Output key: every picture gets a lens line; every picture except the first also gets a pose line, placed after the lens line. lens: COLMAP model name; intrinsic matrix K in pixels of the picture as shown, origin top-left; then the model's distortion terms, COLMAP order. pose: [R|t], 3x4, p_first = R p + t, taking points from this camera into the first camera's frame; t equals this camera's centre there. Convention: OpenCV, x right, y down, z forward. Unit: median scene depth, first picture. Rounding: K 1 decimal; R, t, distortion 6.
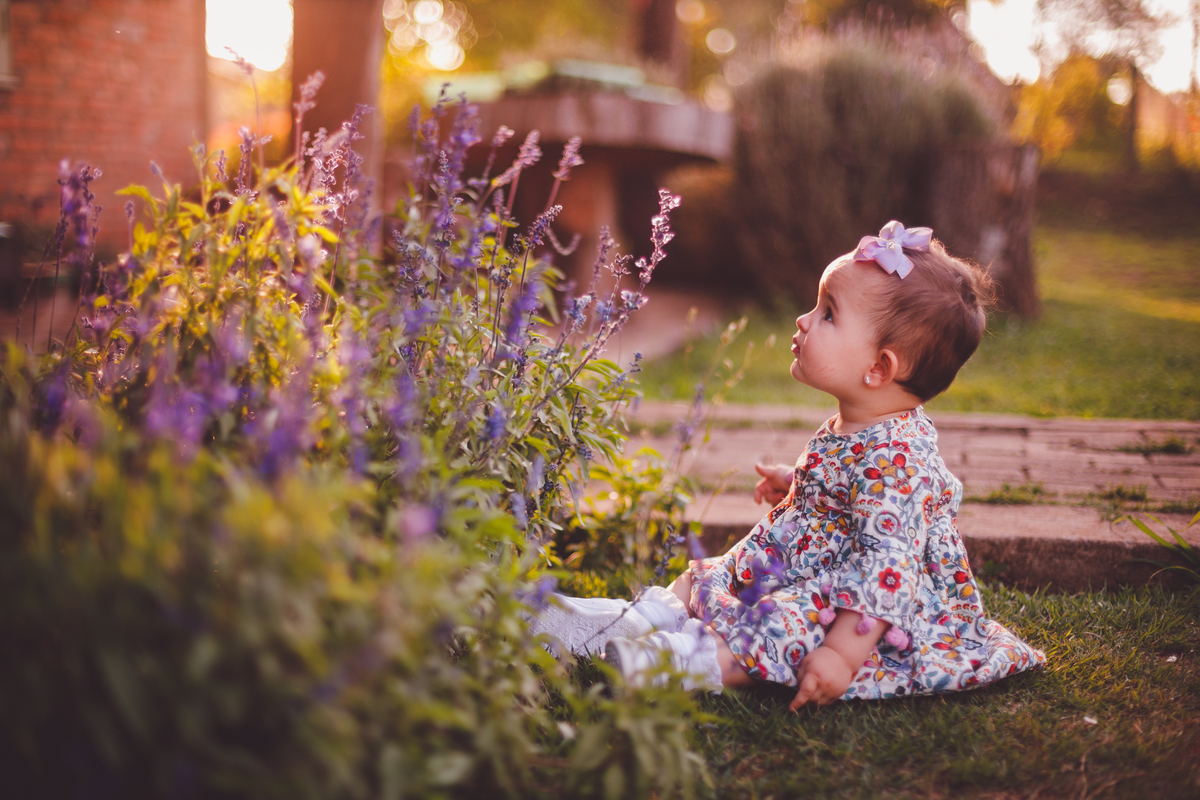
lens RADIAL K [[1880.5, 0, 554.9], [0, 1880.5, 400.4], [0, 0, 1]] dist [-0.127036, -0.047692]
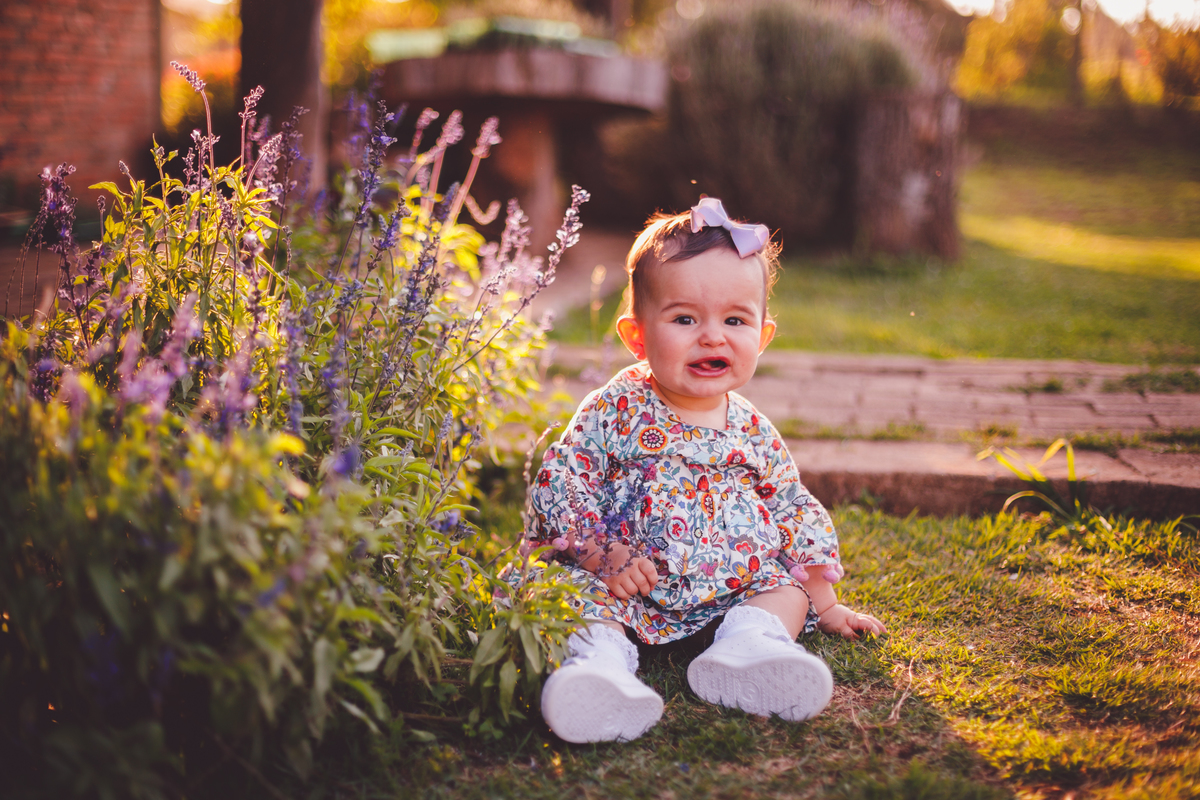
lens RADIAL K [[2049.1, 0, 600.0], [0, 2049.1, 400.0], [0, 0, 1]] dist [-0.183138, 0.234337]
pose [[0.999543, -0.009109, 0.028819, 0.048794], [0.007982, 0.999208, 0.038973, -0.024179], [-0.029151, -0.038725, 0.998825, -0.288850]]
